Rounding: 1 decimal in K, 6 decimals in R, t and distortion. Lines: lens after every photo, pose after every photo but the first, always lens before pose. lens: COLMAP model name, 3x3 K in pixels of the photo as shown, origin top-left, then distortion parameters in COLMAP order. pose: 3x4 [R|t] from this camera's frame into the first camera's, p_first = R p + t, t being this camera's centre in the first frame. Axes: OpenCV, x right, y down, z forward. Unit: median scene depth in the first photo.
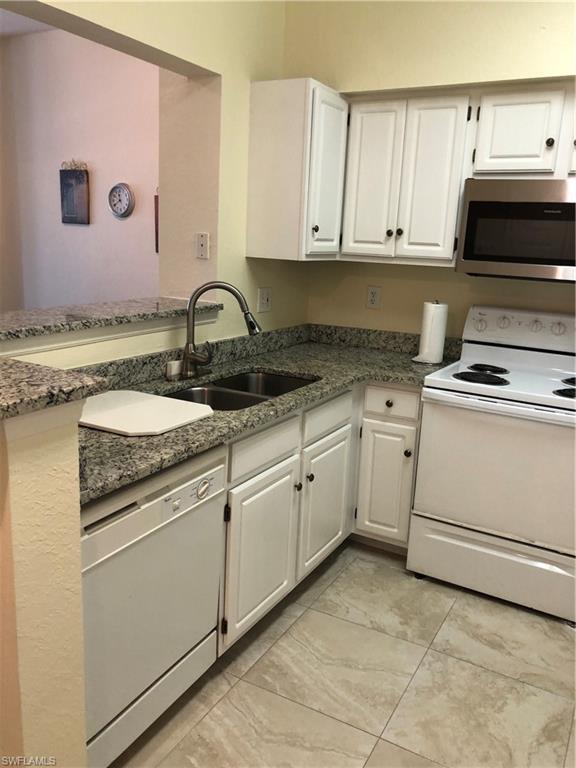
lens RADIAL K [[632.4, 0, 288.0], [0, 632.4, 384.0], [0, 0, 1]] dist [0.008262, -0.012076]
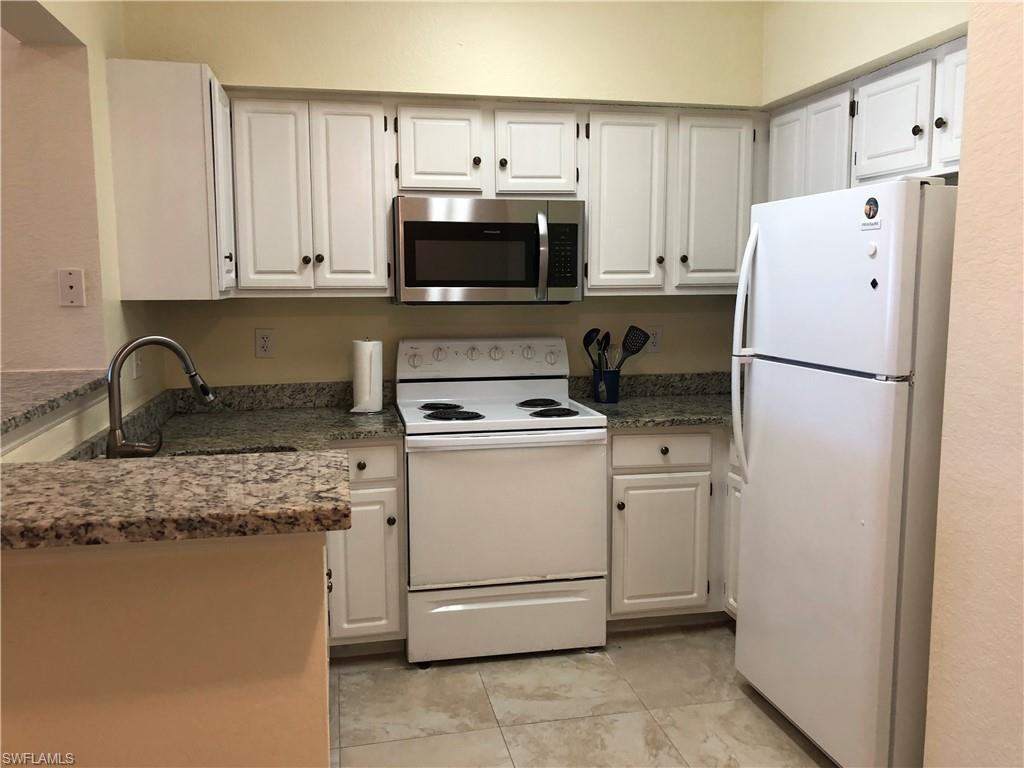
lens RADIAL K [[843.3, 0, 527.7], [0, 843.3, 380.5], [0, 0, 1]] dist [0.008262, -0.012076]
pose [[0.743688, -0.127349, 0.656285, -0.374562], [0.187403, 0.982041, -0.021802, -0.012525], [-0.641723, 0.139204, 0.754198, 0.033215]]
